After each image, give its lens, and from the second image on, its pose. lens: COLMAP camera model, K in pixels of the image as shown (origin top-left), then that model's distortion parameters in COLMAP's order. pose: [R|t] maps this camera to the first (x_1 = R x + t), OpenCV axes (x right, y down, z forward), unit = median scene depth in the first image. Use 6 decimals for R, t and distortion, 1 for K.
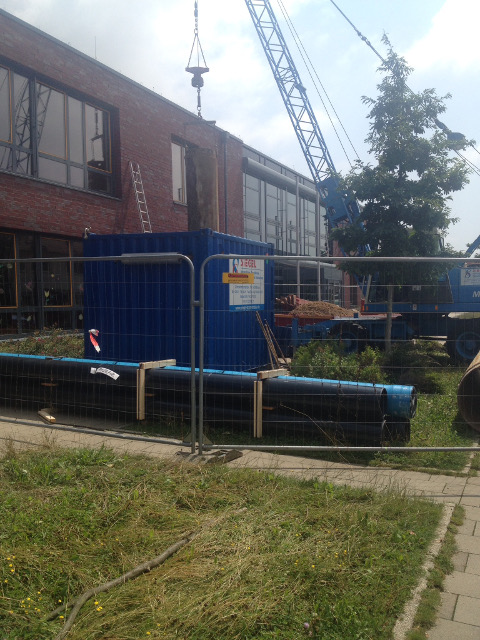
lens RADIAL K [[598.3, 0, 240.0], [0, 598.3, 320.0], [0, 0, 1]] dist [0.173880, -0.348729]
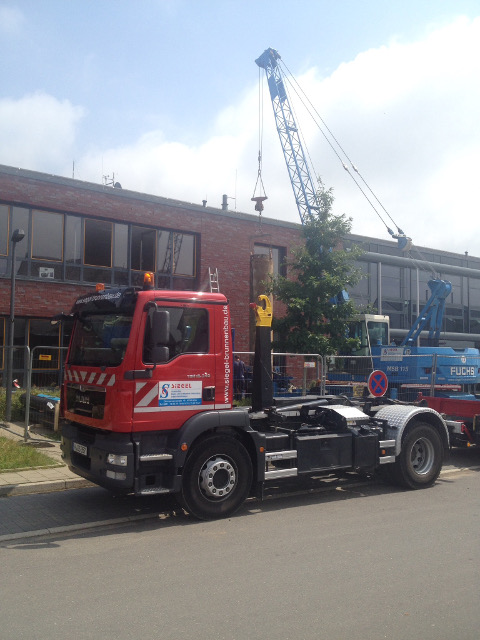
lens RADIAL K [[598.3, 0, 240.0], [0, 598.3, 320.0], [0, 0, 1]] dist [0.173880, -0.348729]
pose [[0.883839, -0.012282, -0.467630, 0.554145], [-0.037183, 0.994648, -0.096400, -0.007043], [0.466311, 0.102590, 0.878652, -0.193271]]
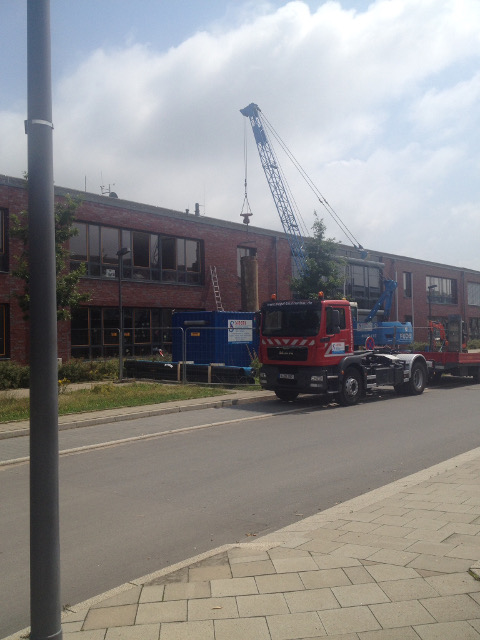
lens RADIAL K [[598.3, 0, 240.0], [0, 598.3, 320.0], [0, 0, 1]] dist [0.173880, -0.348729]
pose [[0.967377, -0.013730, -0.252967, 0.393340], [-0.001078, 0.998298, -0.058306, 0.017787], [0.253337, 0.056676, 0.965716, -0.802771]]
